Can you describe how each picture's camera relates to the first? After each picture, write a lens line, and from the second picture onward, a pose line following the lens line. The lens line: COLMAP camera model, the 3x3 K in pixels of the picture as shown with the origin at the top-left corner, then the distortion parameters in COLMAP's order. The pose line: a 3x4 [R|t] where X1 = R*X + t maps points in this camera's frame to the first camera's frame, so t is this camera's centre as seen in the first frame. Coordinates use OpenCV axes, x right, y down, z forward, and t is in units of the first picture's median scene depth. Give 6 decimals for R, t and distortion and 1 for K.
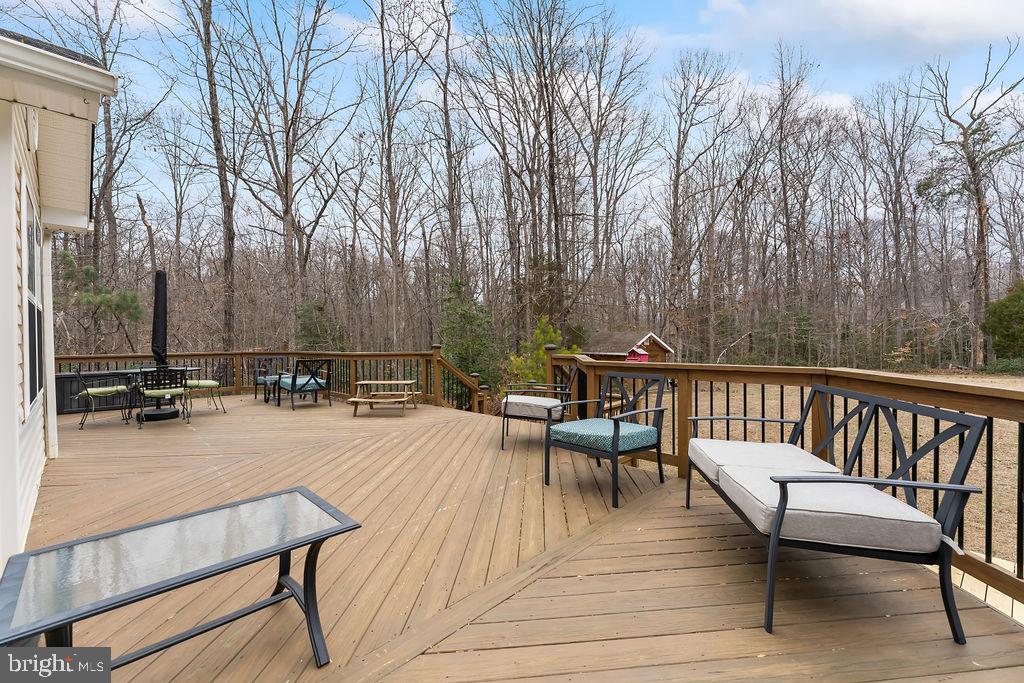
lens RADIAL K [[431.3, 0, 510.6], [0, 431.3, 339.0], [0, 0, 1]] dist [-0.002331, -0.000143]
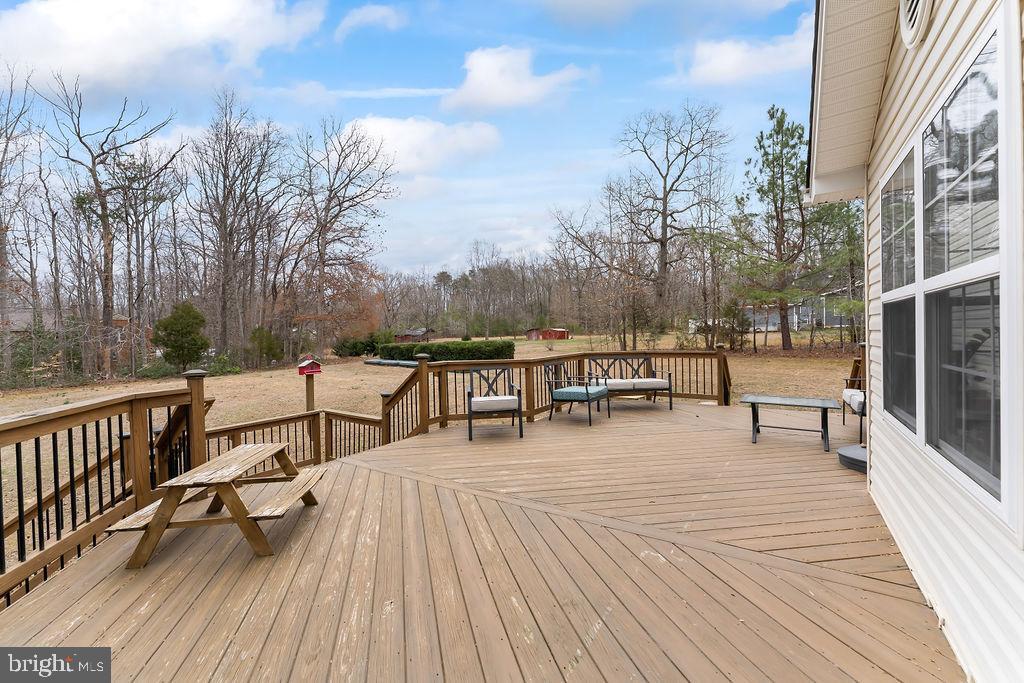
lens RADIAL K [[409.7, 0, 513.6], [0, 409.7, 340.6], [0, 0, 1]] dist [0.005553, -0.000881]
pose [[-0.192648, 0.001160, 0.981267, -0.281244], [0.024878, 0.999684, 0.003703, -0.005251], [-0.980952, 0.025125, -0.192616, 0.303536]]
